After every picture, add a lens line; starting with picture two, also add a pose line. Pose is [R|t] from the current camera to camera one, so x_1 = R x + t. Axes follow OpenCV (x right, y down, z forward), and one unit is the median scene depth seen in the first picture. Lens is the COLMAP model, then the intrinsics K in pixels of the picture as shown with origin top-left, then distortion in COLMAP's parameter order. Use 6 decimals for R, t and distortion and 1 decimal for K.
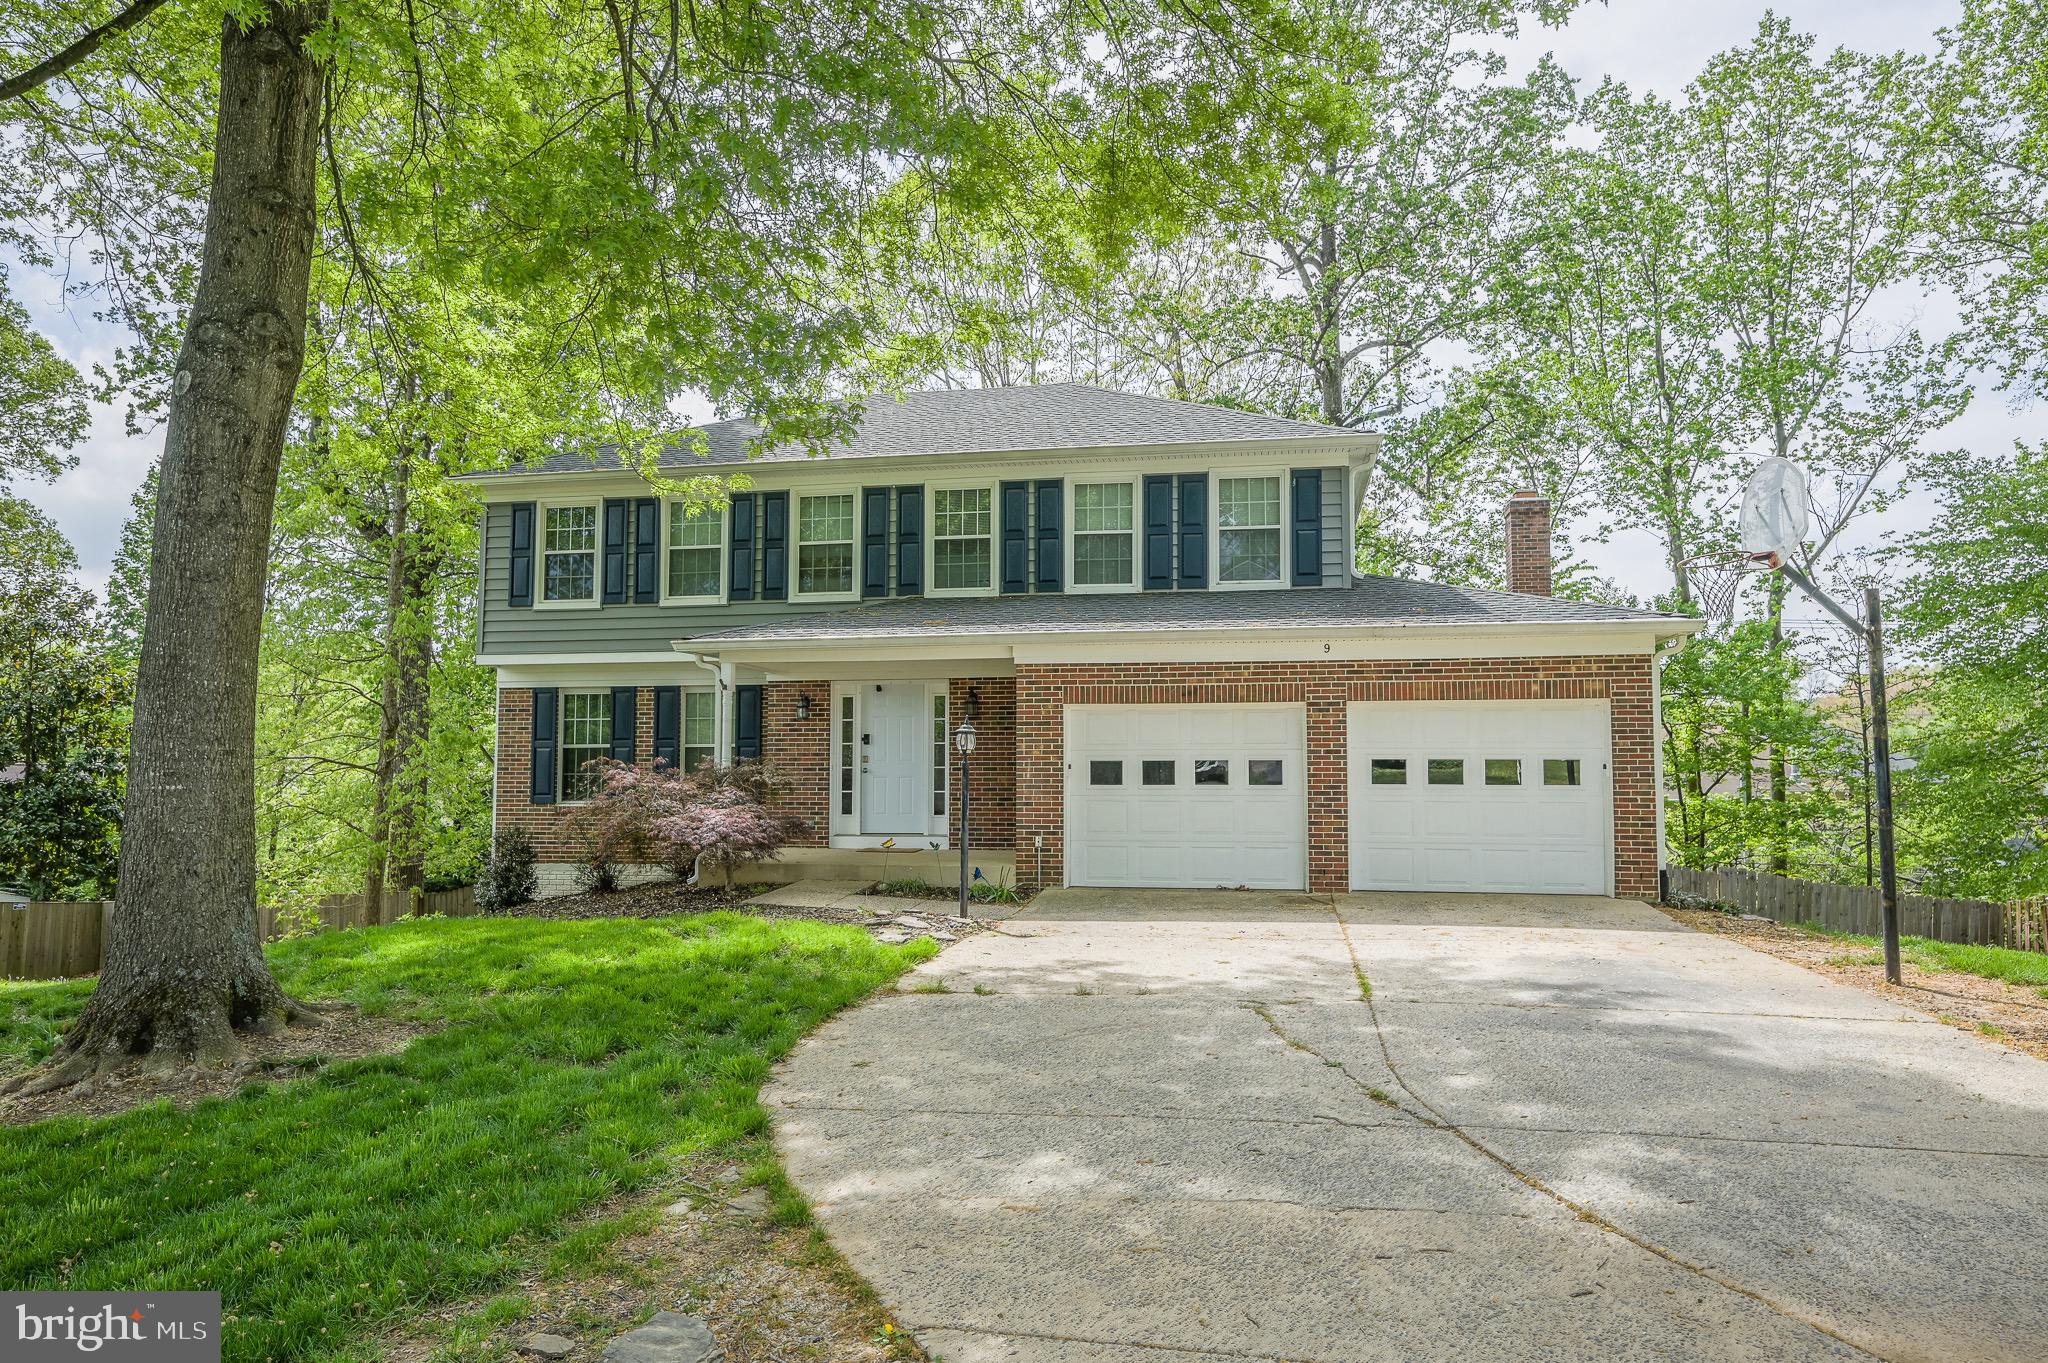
lens RADIAL K [[1236.7, 0, 1024.0], [0, 1236.7, 681.5], [0, 0, 1]] dist [0.000107, -0.000005]
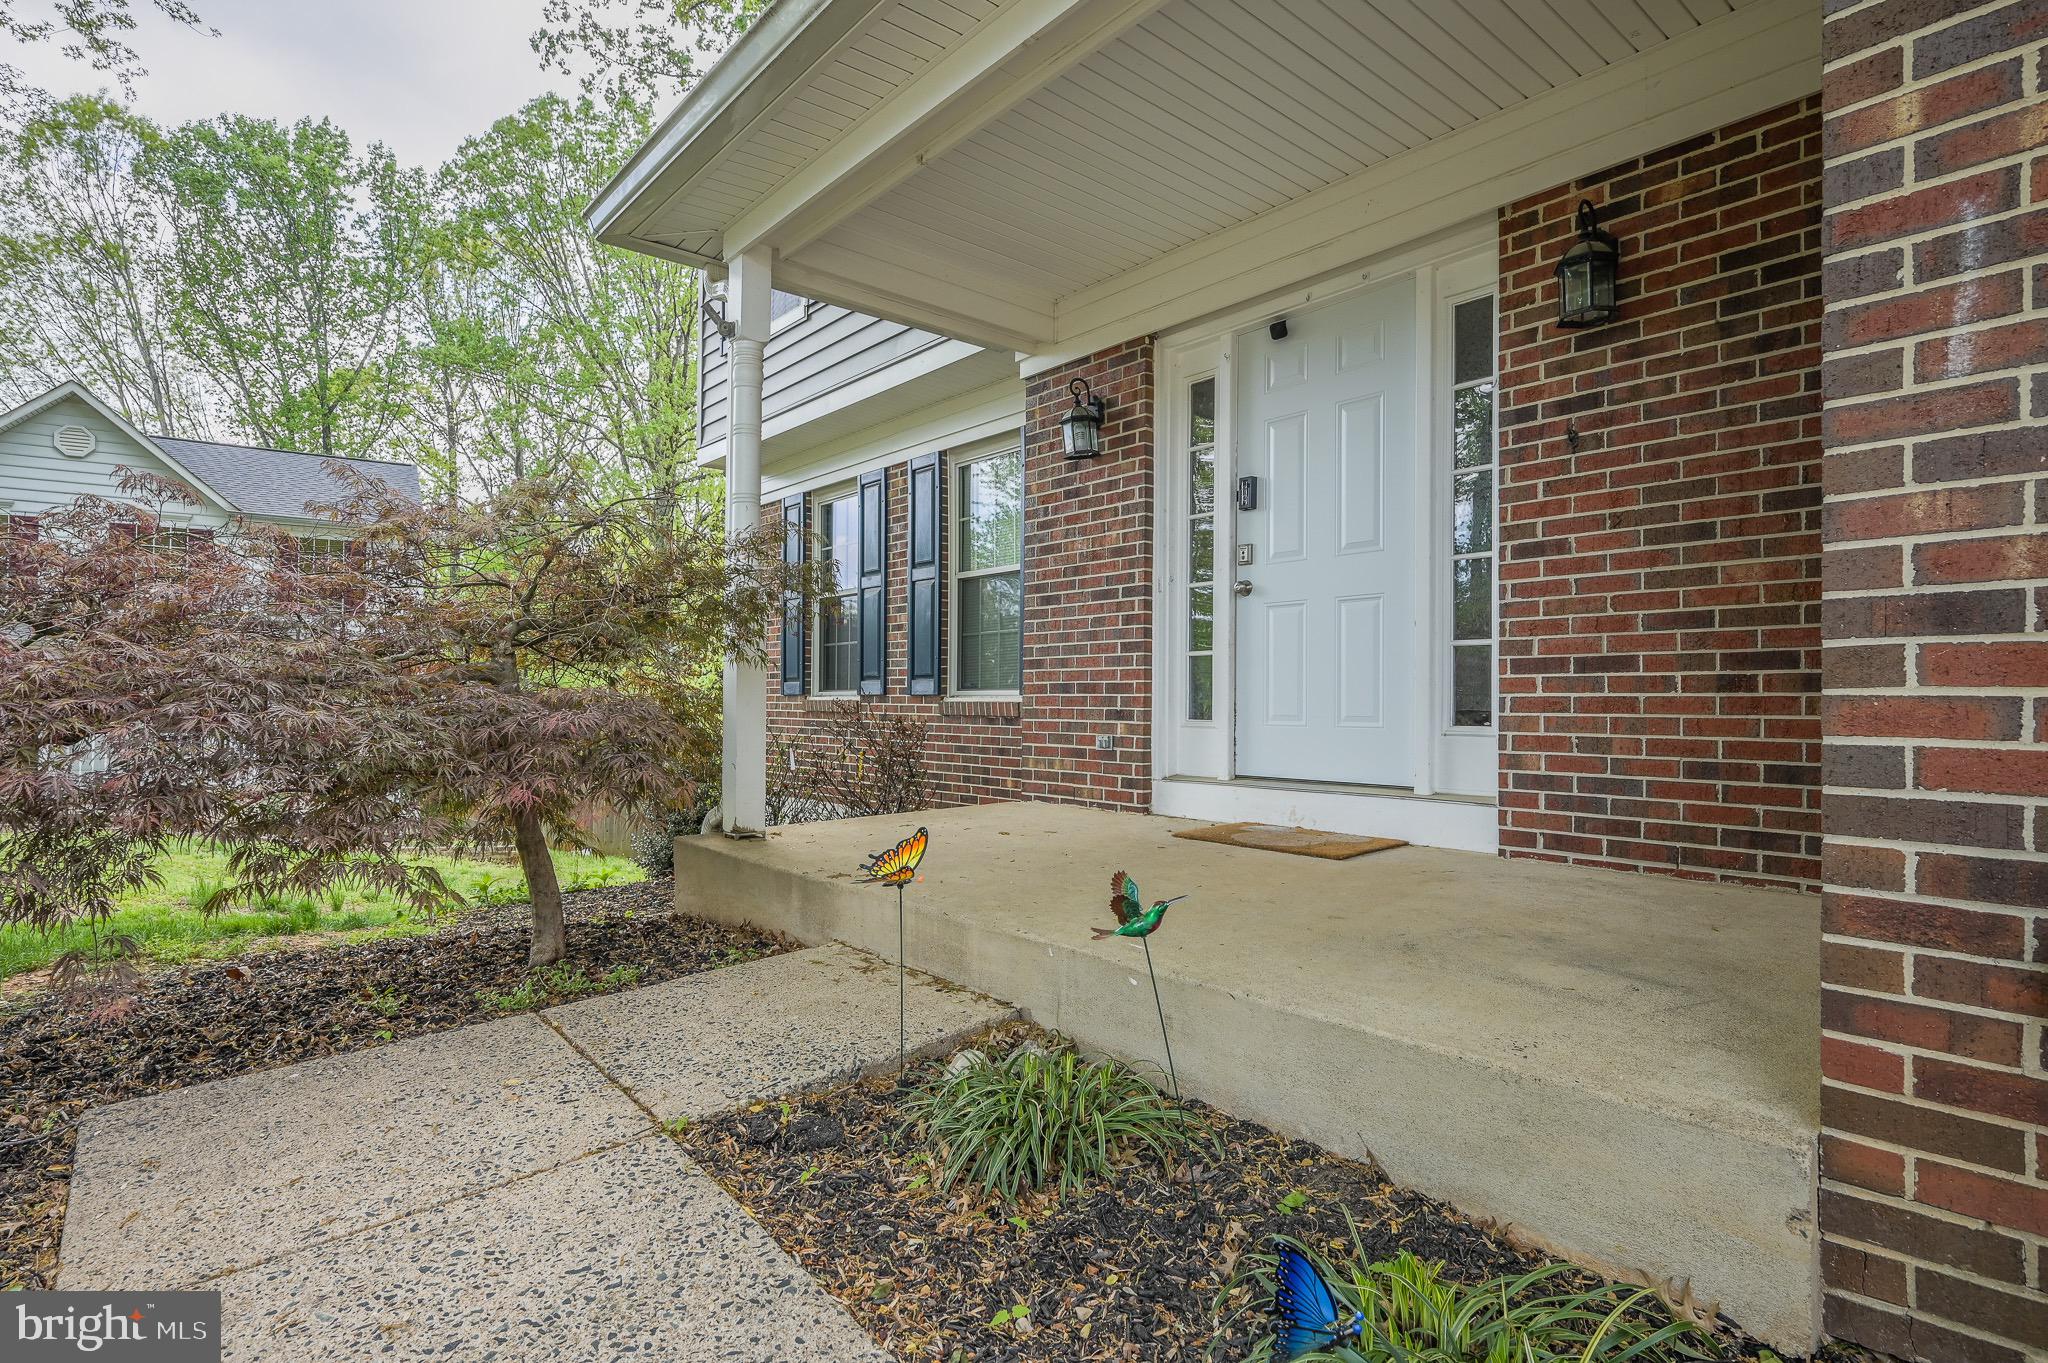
lens RADIAL K [[1030.4, 0, 1024.0], [0, 1030.4, 681.5], [0, 0, 1]] dist [0.000020, -0.000031]
pose [[0.783393, -0.003163, -0.621519, -0.003947], [0.039456, 0.998223, 0.044653, 0.083100], [0.620273, -0.059504, 0.782126, 0.755731]]
